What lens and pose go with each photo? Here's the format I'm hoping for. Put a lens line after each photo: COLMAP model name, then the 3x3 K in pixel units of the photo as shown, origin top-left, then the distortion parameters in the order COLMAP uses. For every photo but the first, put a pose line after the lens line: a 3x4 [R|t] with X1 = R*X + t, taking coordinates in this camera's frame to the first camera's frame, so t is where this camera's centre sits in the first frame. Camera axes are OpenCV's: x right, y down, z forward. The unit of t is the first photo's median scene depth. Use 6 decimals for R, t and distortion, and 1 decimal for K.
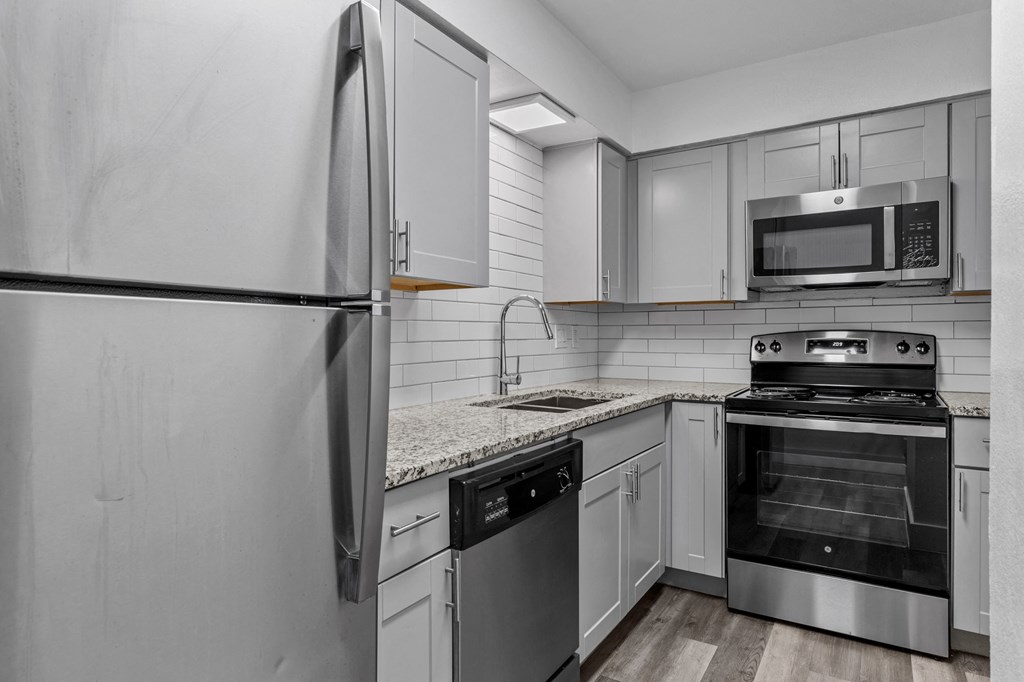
lens RADIAL K [[584.3, 0, 511.6], [0, 584.3, 338.9], [0, 0, 1]] dist [0.002049, 0.000827]
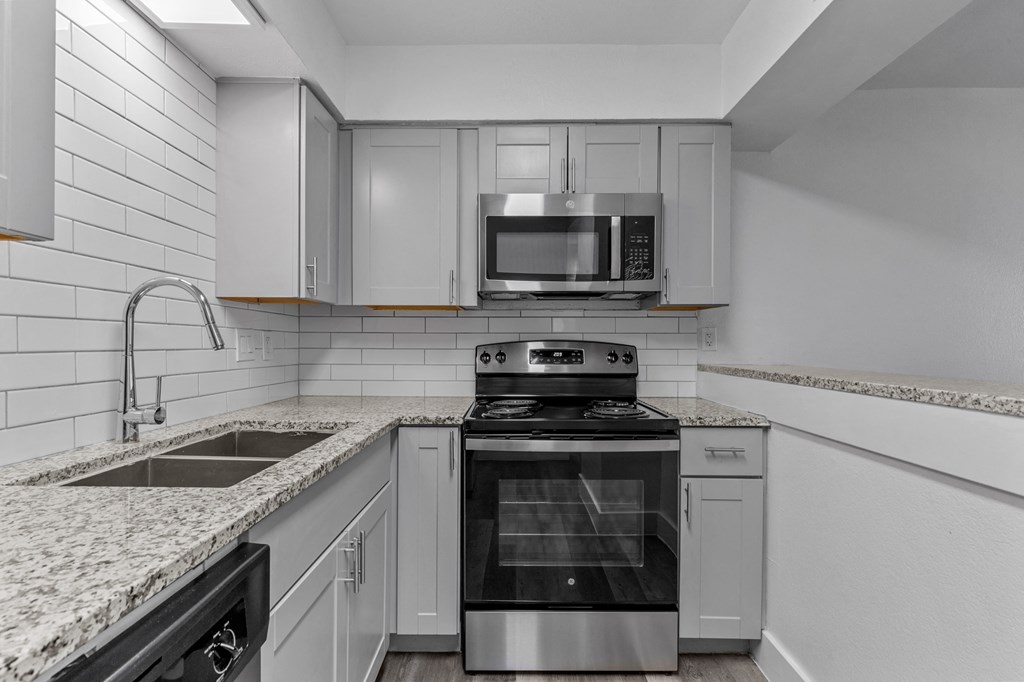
lens RADIAL K [[493.2, 0, 510.9], [0, 493.2, 344.8], [0, 0, 1]] dist [0.002048, 0.000511]
pose [[0.849652, 0.005170, 0.527319, 0.049915], [-0.002849, 0.999982, -0.005214, -0.002941], [-0.527337, 0.002928, 0.849651, 0.356541]]
